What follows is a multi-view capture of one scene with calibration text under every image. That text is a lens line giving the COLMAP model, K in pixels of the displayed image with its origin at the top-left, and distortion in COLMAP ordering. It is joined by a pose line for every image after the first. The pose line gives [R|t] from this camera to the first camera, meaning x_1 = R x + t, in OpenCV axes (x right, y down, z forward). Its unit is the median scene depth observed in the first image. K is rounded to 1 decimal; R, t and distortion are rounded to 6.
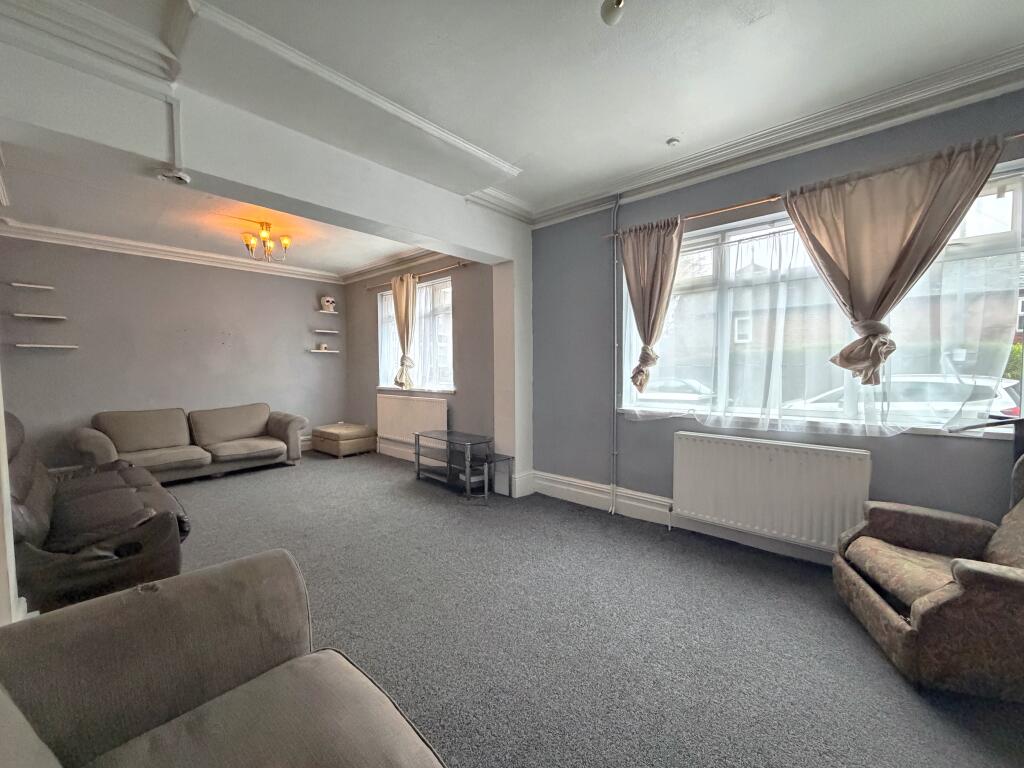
lens RADIAL K [[407.5, 0, 506.8], [0, 407.5, 382.8], [0, 0, 1]] dist [-0.001816, -0.000033]
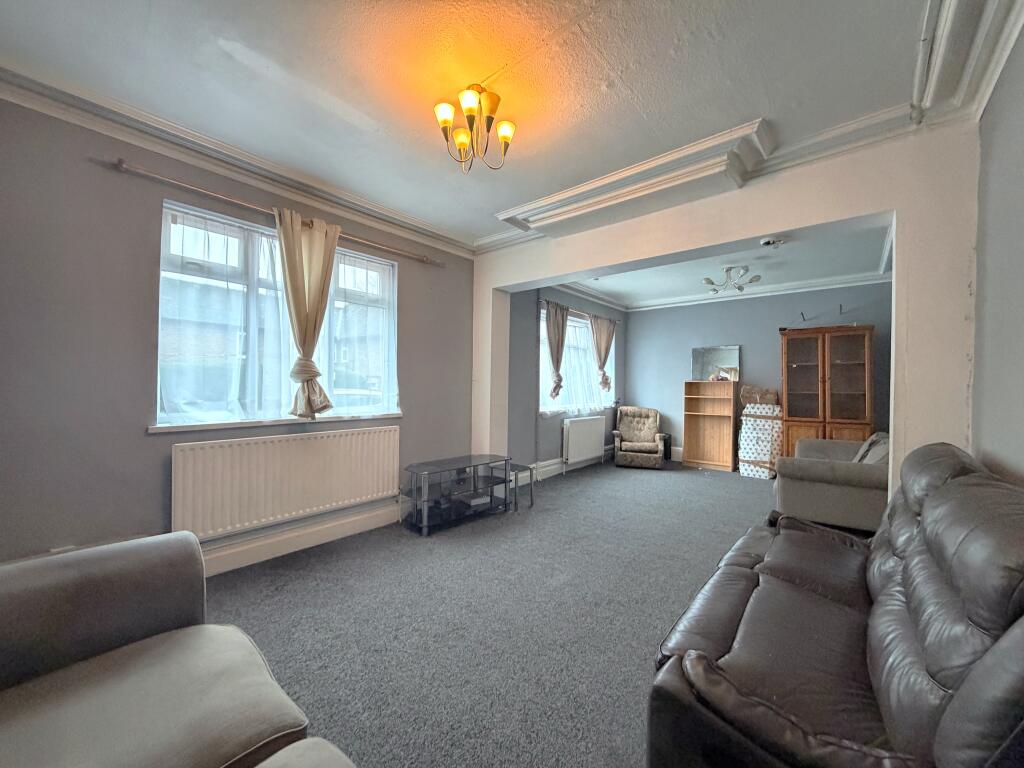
lens RADIAL K [[407.5, 0, 507.8], [0, 407.5, 387.1], [0, 0, 1]] dist [-0.001816, -0.000033]
pose [[-0.030918, 0.009495, 0.999477, -1.100122], [0.041299, 0.999113, -0.008214, -0.018346], [-0.998668, 0.041023, -0.031282, 1.007861]]
